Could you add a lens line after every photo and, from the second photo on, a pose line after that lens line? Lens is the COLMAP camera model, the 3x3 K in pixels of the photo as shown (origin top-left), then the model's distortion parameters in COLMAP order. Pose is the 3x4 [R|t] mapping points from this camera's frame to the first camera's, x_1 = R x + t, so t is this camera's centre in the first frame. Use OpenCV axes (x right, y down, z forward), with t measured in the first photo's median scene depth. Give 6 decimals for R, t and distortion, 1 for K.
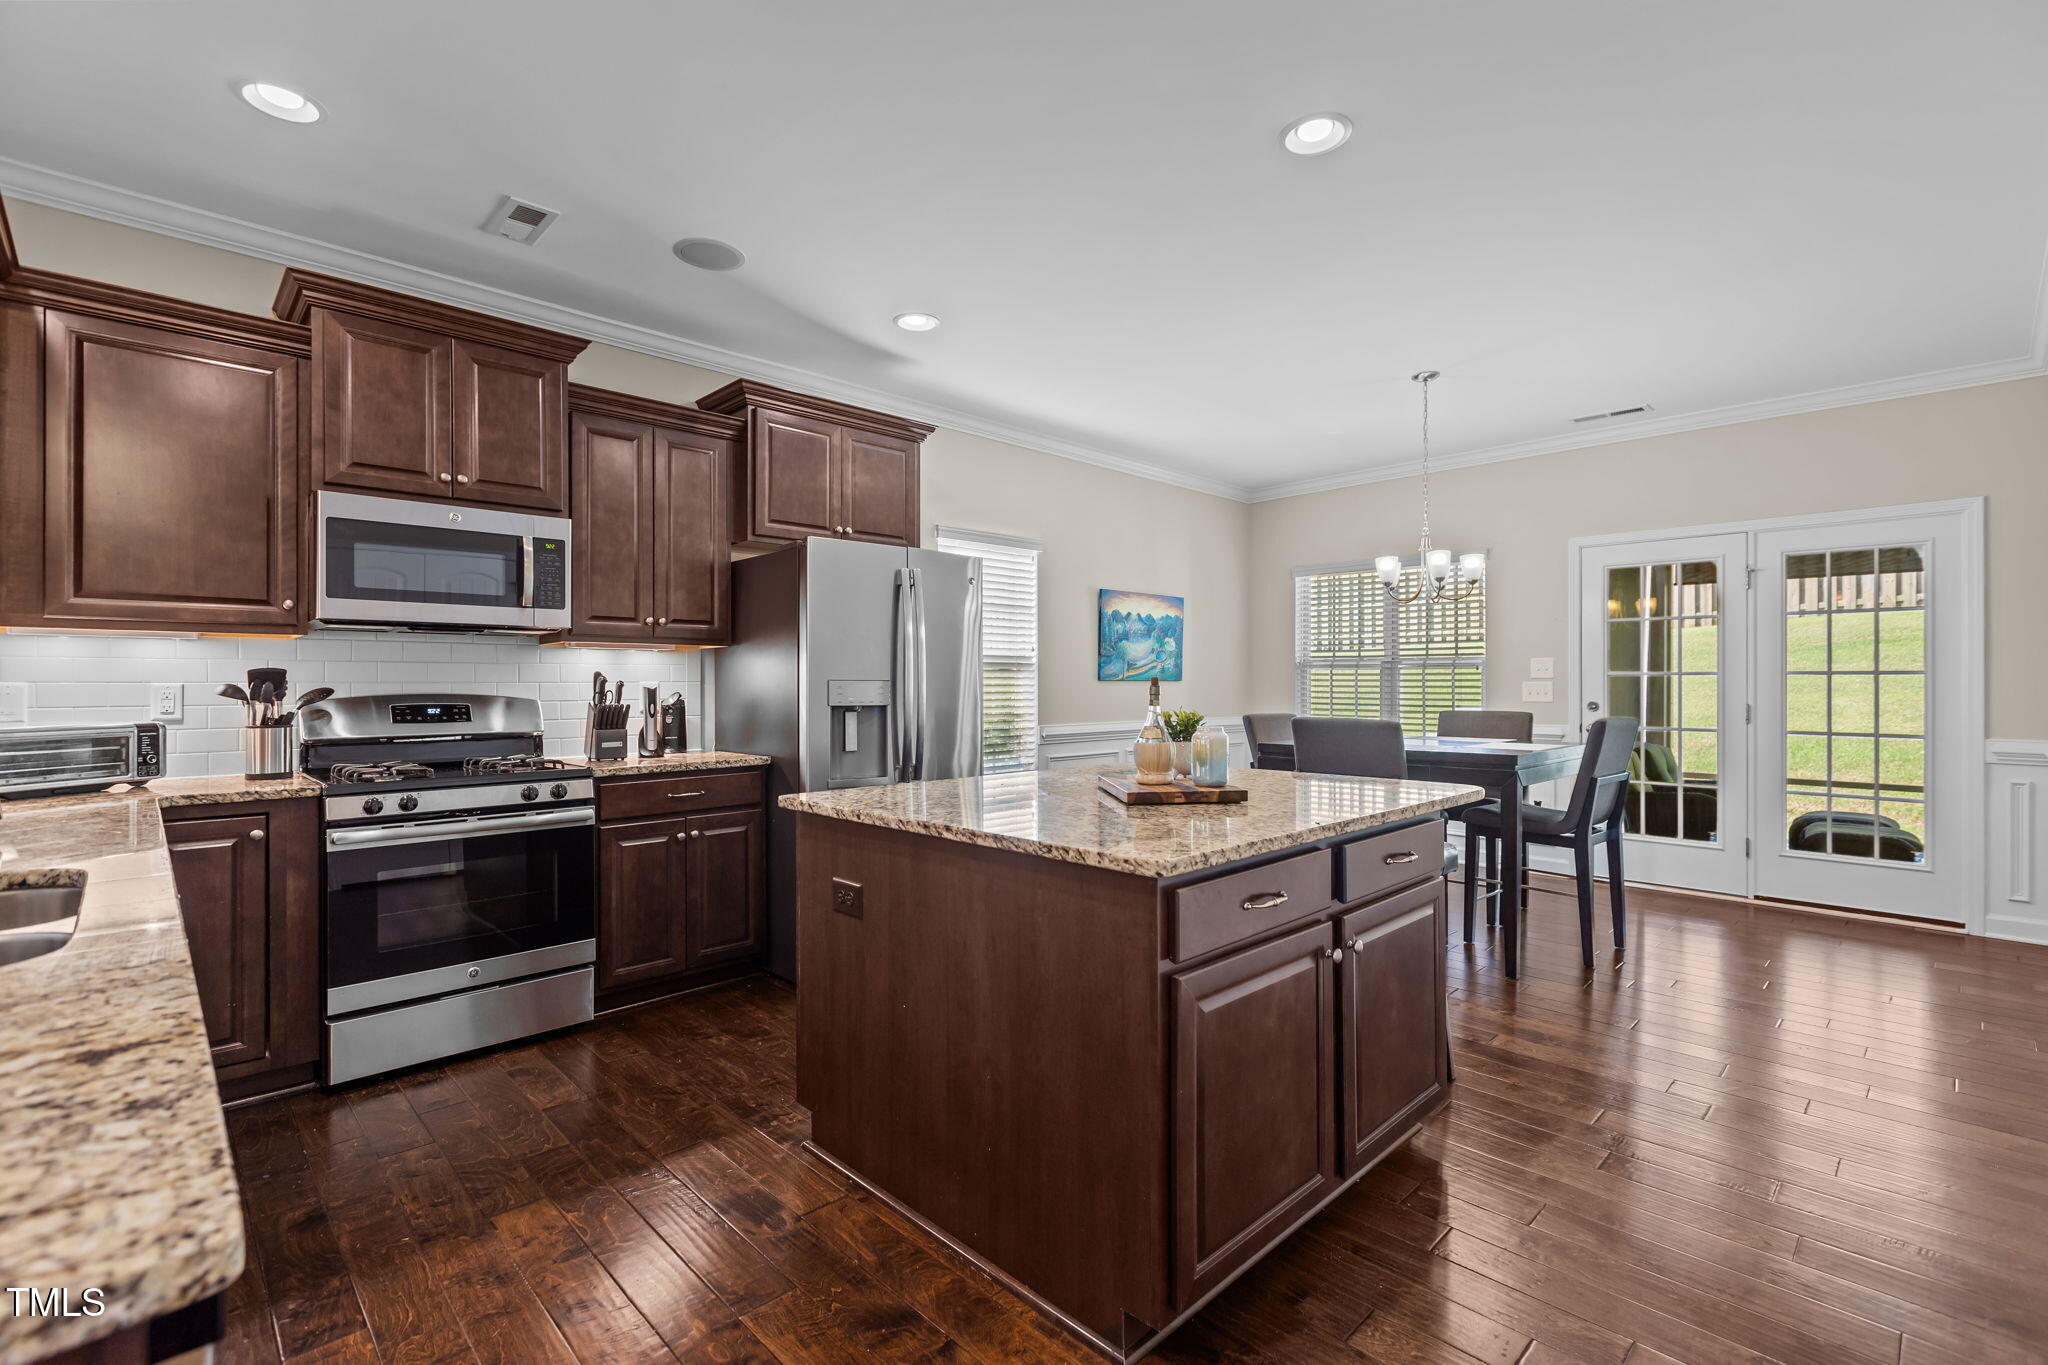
lens RADIAL K [[917.6, 0, 1024.7], [0, 917.6, 681.0], [0, 0, 1]] dist [0.003975, -0.000135]
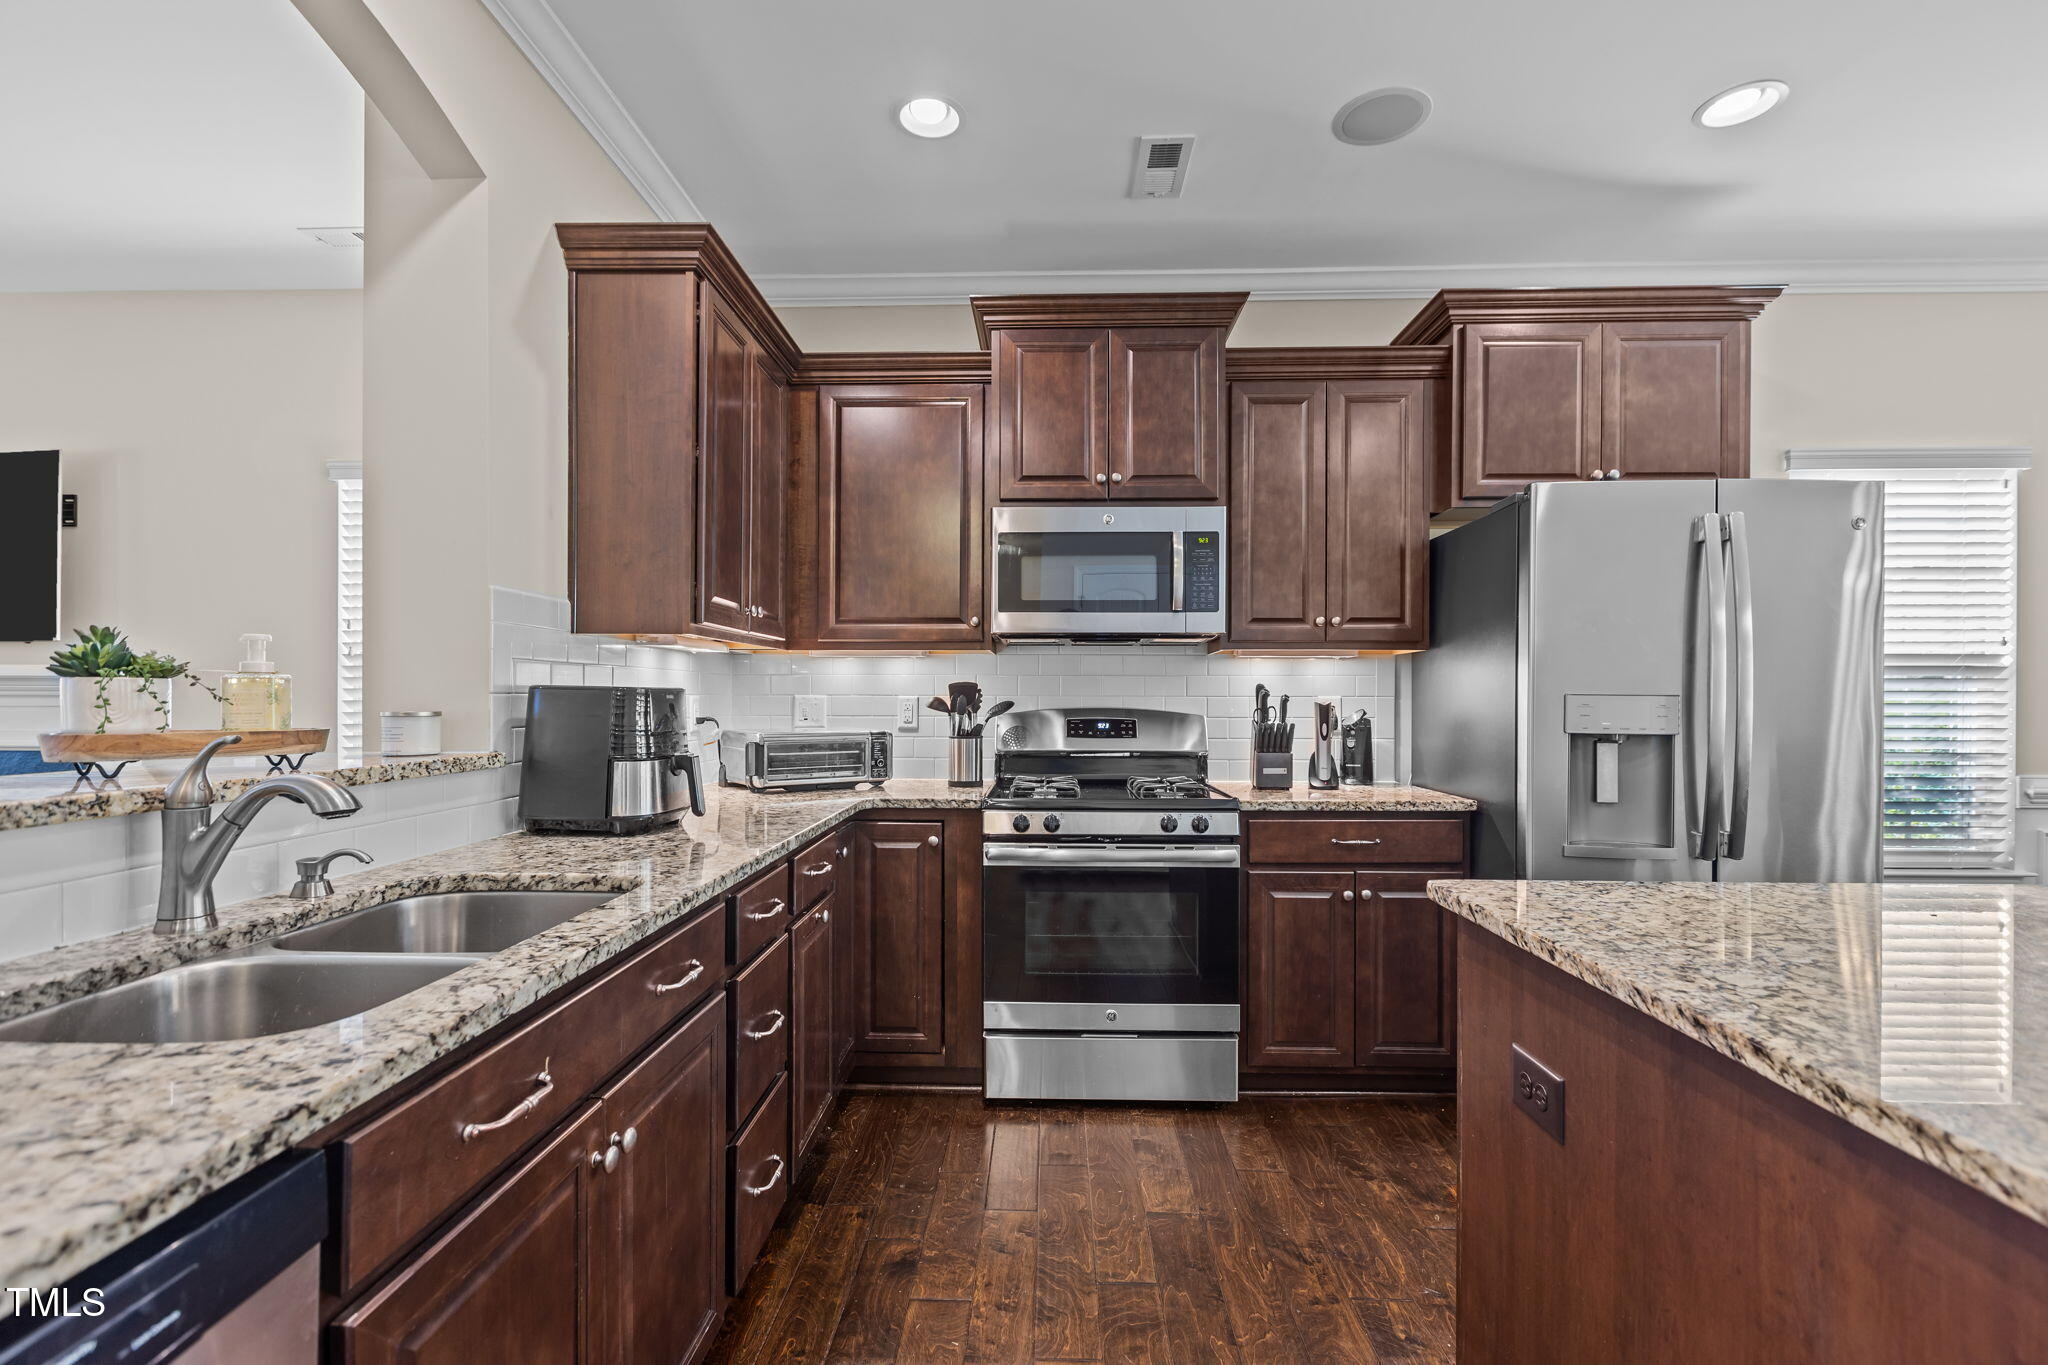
lens RADIAL K [[917.6, 0, 1023.2], [0, 917.6, 701.9], [0, 0, 1]] dist [0.003975, -0.000135]
pose [[0.697756, 0.006996, -0.716301, -0.009457], [-0.002202, 0.999969, 0.007622, 0.000196], [0.716332, -0.003741, 0.697750, 0.238585]]
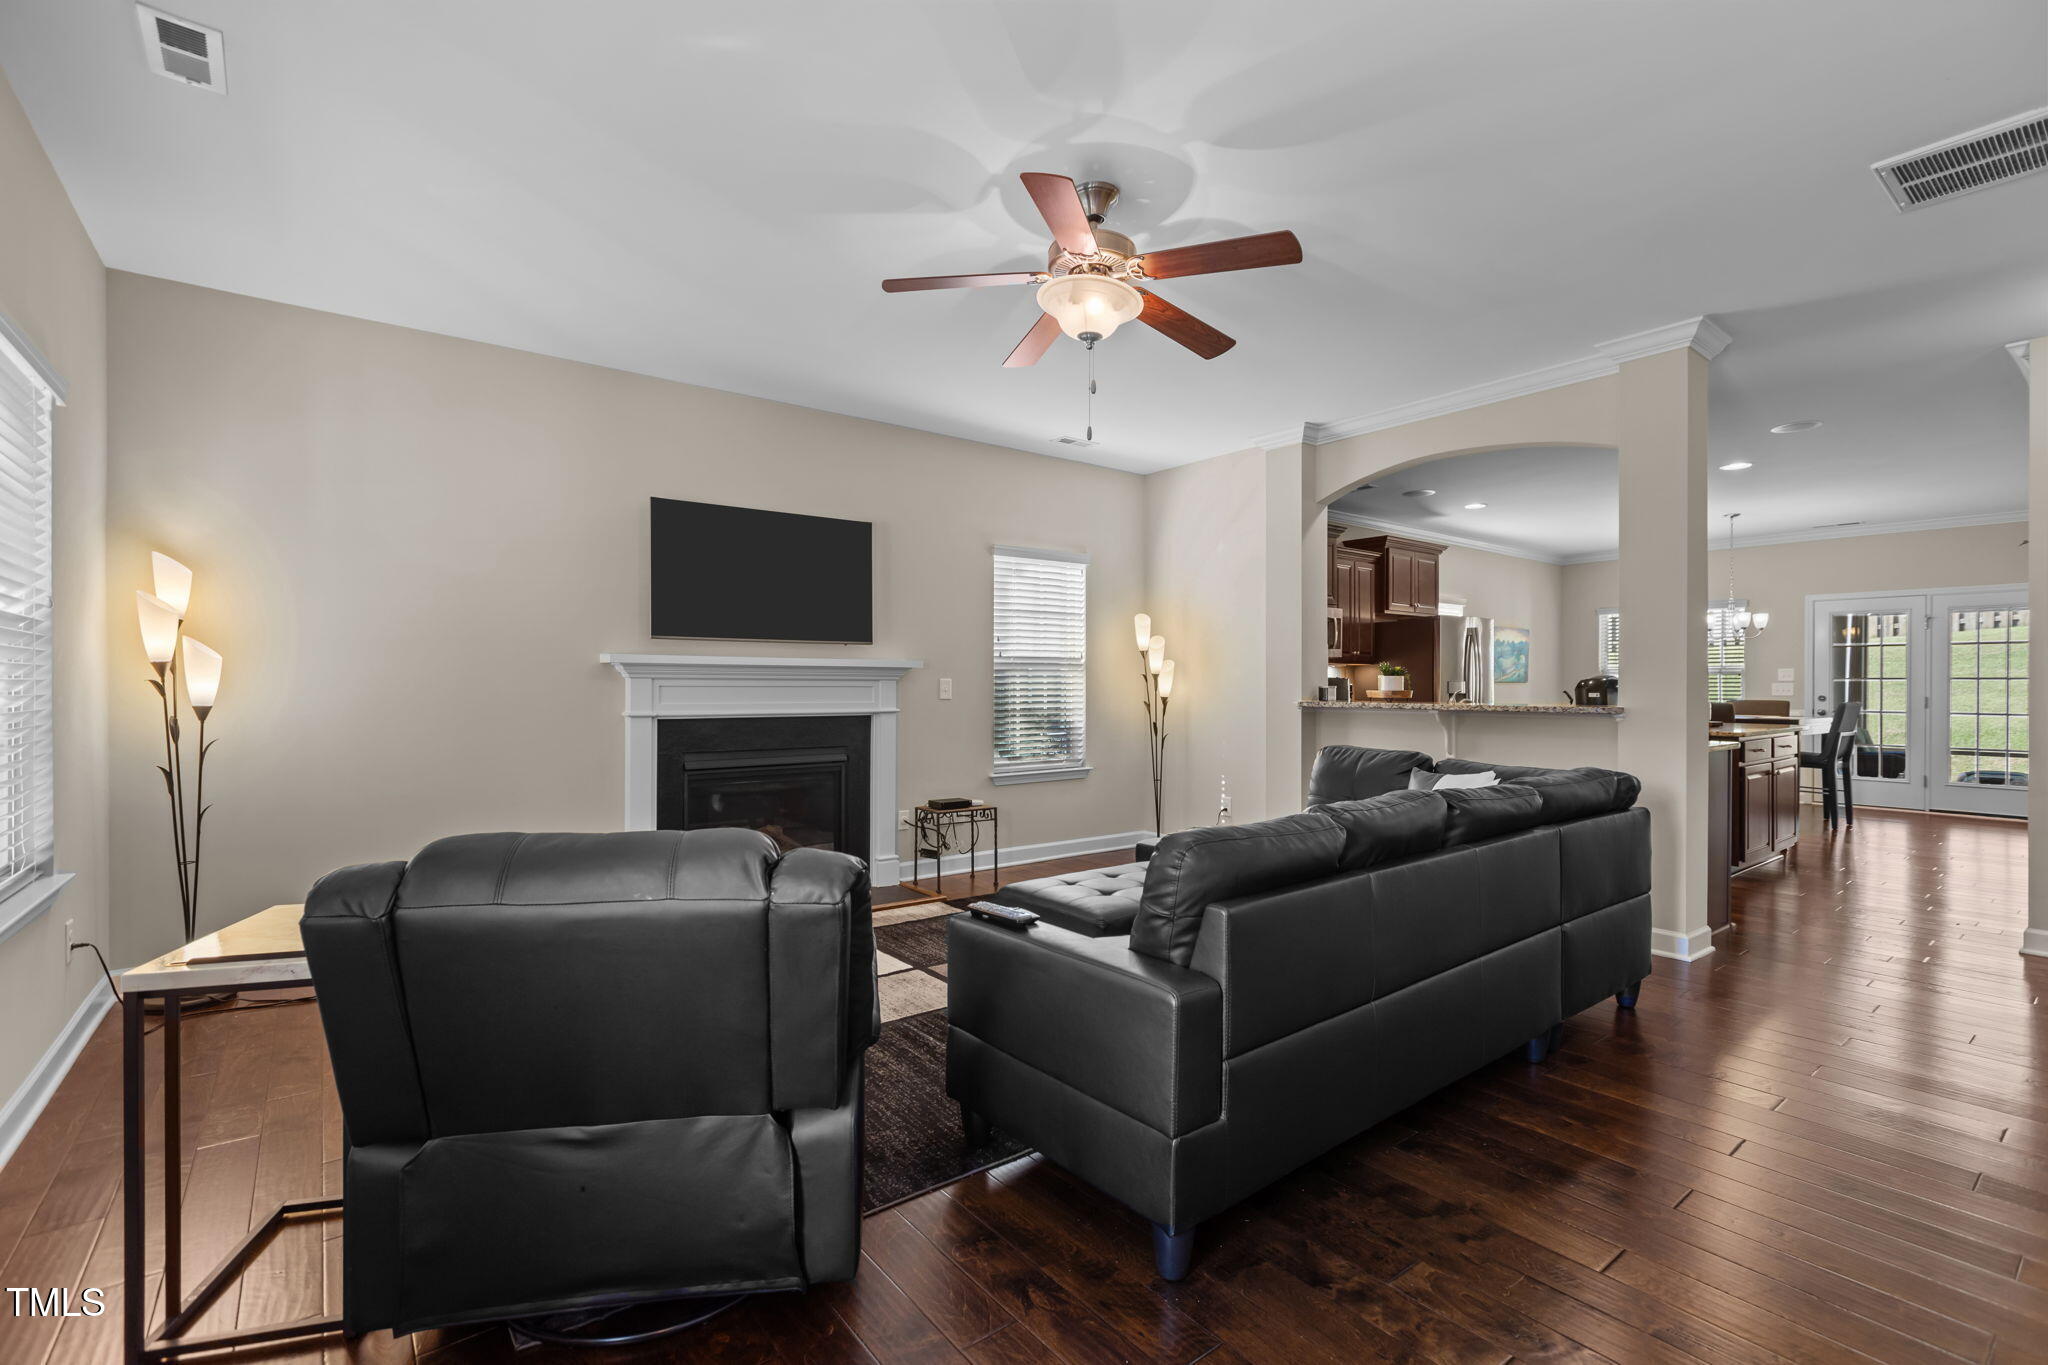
lens RADIAL K [[917.6, 0, 1028.2], [0, 917.6, 687.8], [0, 0, 1]] dist [0.003975, -0.000135]
pose [[0.994929, 0.000543, -0.100583, -0.920472], [-0.000563, 1.000000, -0.000167, 0.013200], [0.100583, 0.000223, 0.994929, -1.143673]]
